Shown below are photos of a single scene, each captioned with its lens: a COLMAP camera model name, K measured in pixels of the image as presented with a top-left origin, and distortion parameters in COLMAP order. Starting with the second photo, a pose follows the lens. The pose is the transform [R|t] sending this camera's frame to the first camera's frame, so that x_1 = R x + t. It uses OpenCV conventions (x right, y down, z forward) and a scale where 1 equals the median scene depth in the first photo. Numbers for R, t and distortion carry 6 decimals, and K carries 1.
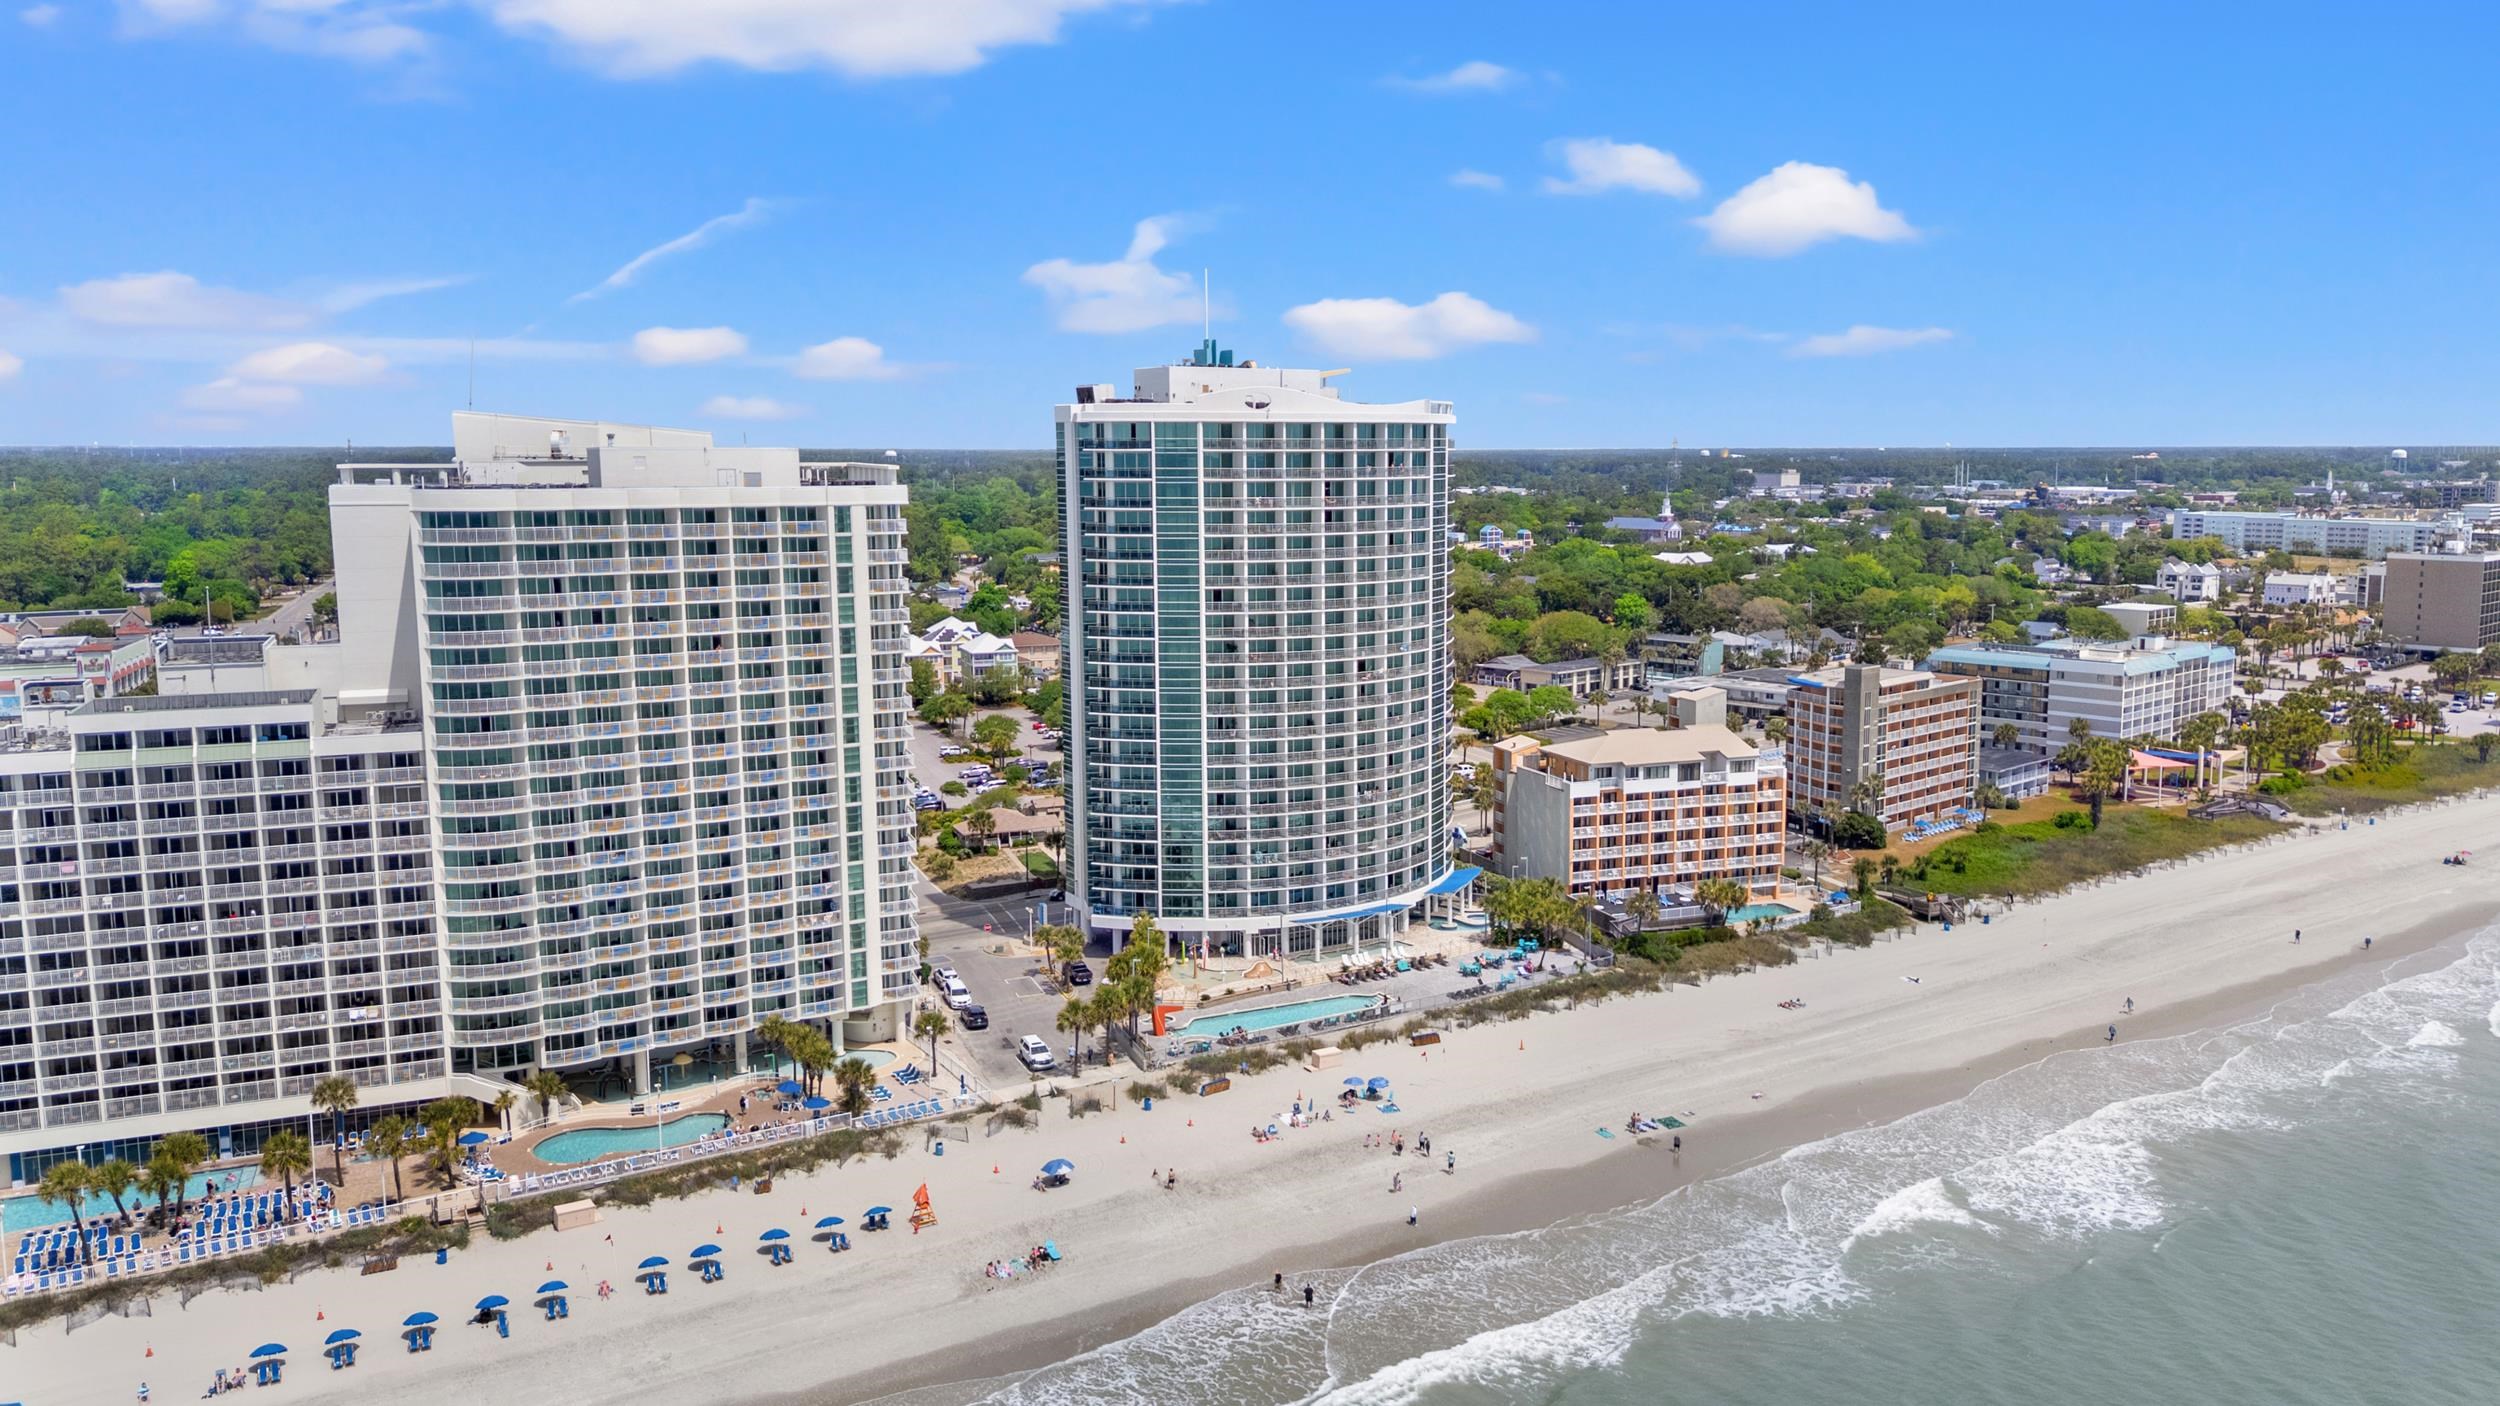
lens RADIAL K [[1803.8, 0, 1259.0], [0, 1803.8, 708.3], [0, 0, 1]] dist [0.011978, -0.000939]
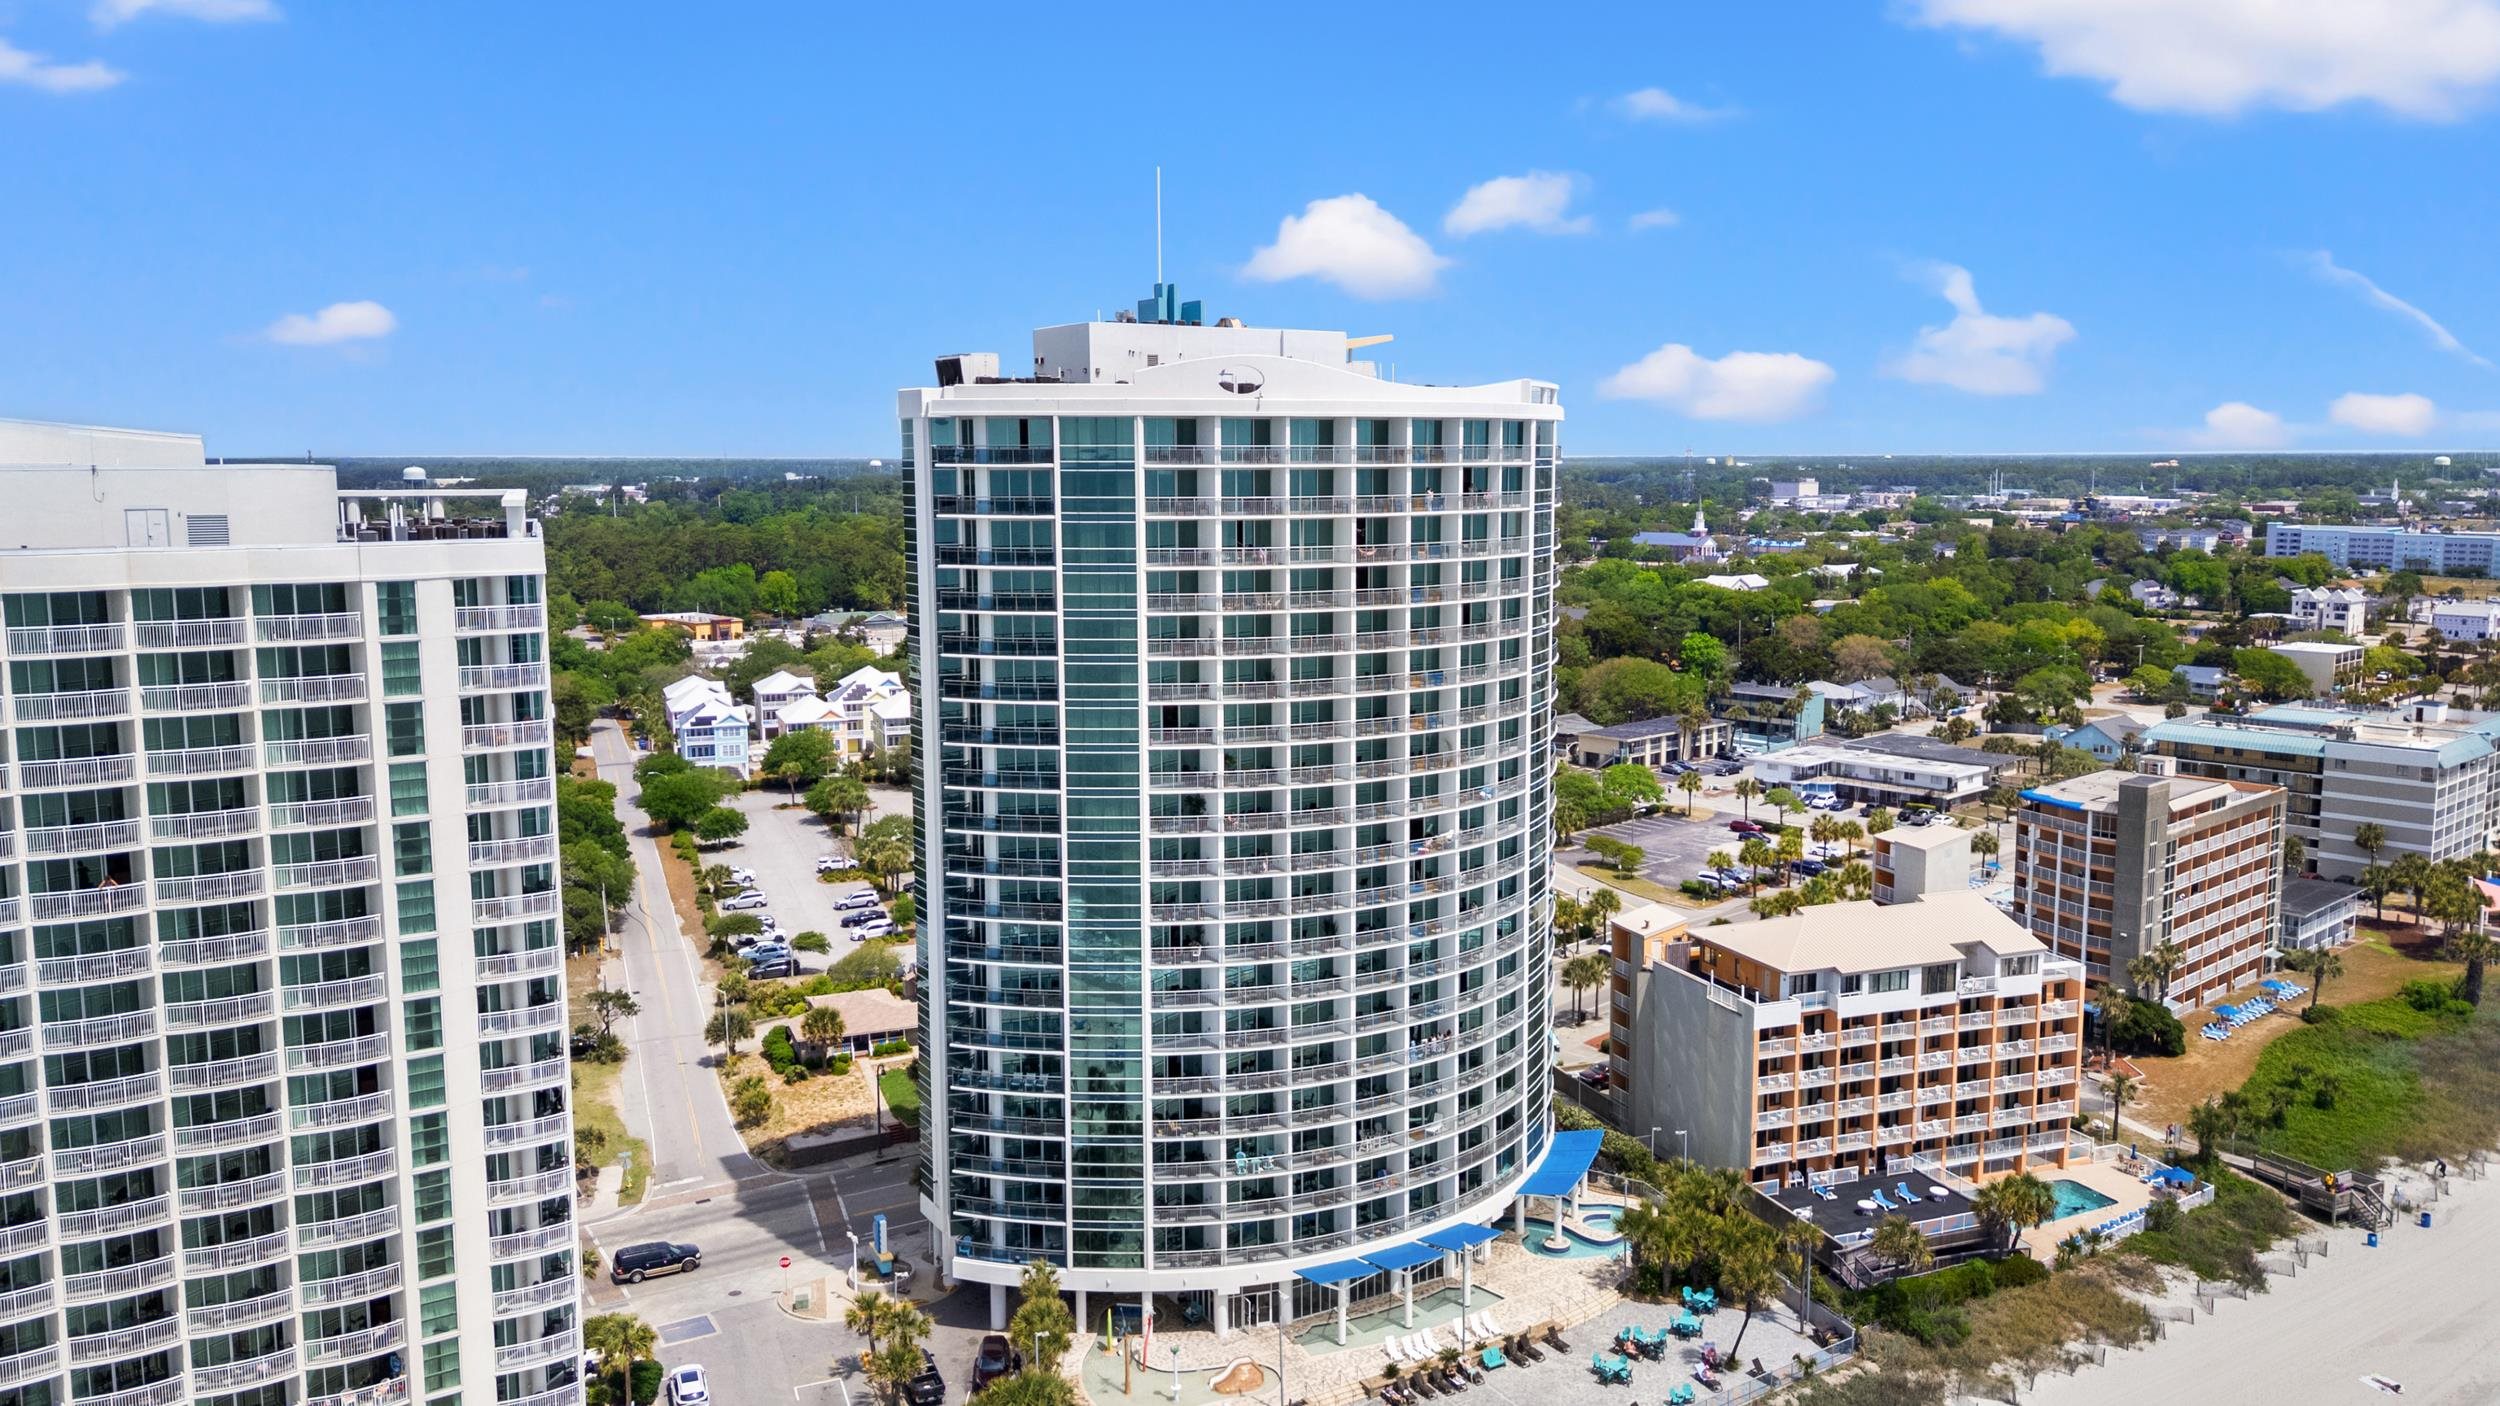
lens RADIAL K [[1803.8, 0, 1167.3], [0, 1803.8, 635.1], [0, 0, 1]] dist [0.011978, -0.000939]
pose [[0.998923, 0.002897, -0.046308, 0.002515], [-0.004956, 0.999001, -0.044422, -0.058819], [0.046133, 0.044604, 0.997939, 0.397842]]
